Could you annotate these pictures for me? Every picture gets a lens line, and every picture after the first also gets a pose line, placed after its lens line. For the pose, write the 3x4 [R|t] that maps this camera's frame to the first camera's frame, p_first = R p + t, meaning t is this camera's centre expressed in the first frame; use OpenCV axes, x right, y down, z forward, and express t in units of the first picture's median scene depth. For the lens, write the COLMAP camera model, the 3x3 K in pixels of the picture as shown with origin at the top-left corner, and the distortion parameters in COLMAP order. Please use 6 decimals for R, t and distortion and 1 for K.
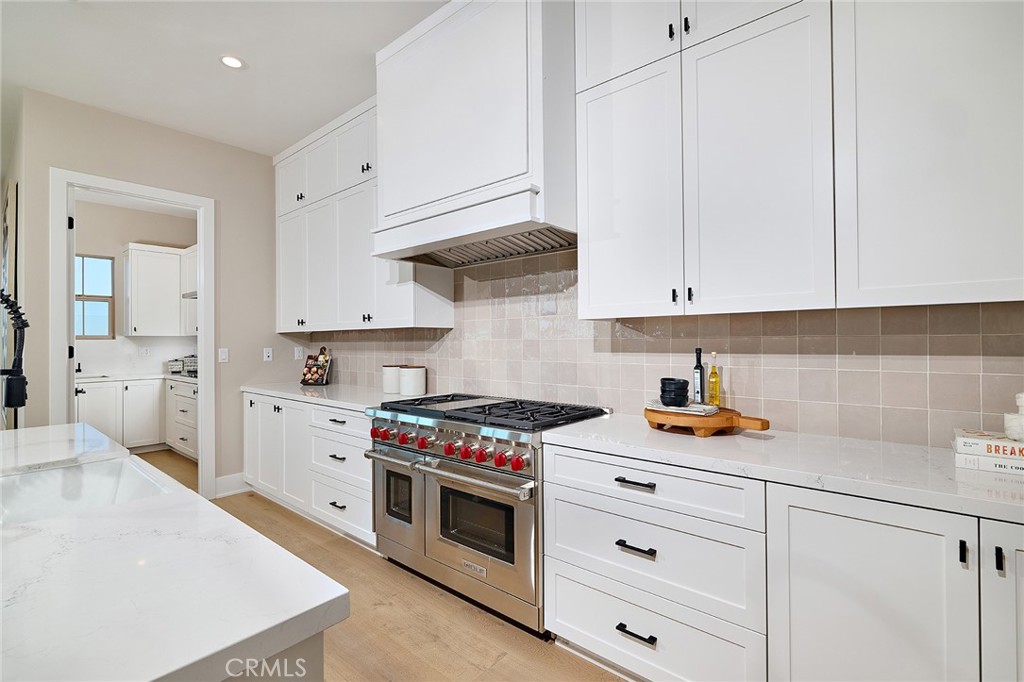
lens RADIAL K [[468.0, 0, 509.0], [0, 468.0, 341.5], [0, 0, 1]] dist [-0.003552, 0.000025]
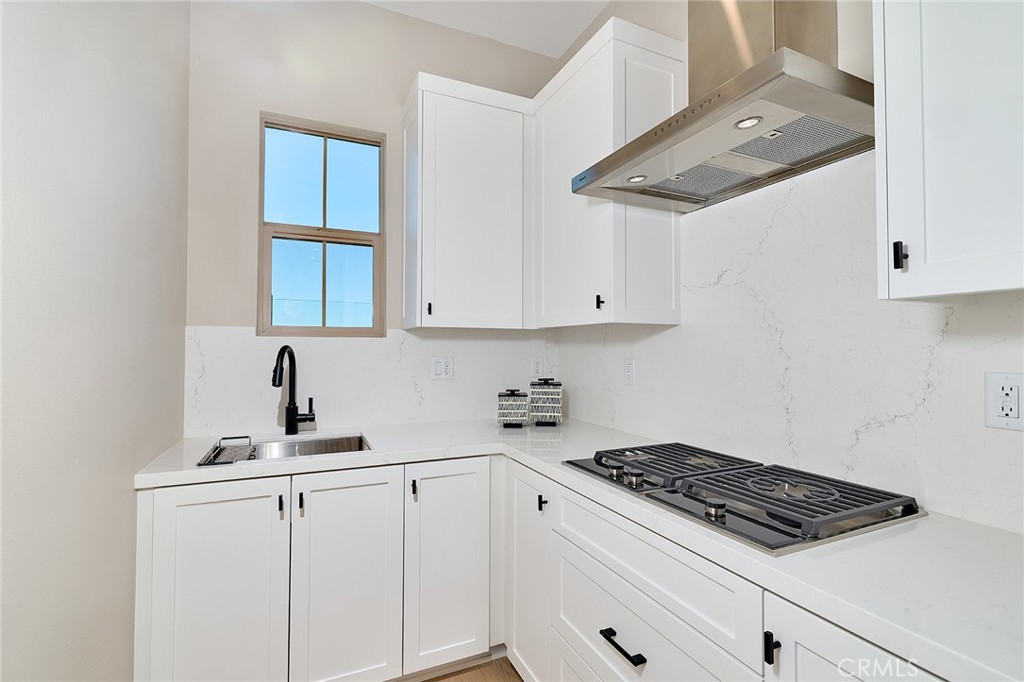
lens RADIAL K [[468.0, 0, 513.2], [0, 468.0, 339.4], [0, 0, 1]] dist [-0.003552, 0.000025]
pose [[0.913302, 0.001634, -0.407280, -0.585445], [-0.010863, 0.999734, -0.020347, 0.004788], [0.407139, 0.023008, 0.913077, 0.685216]]
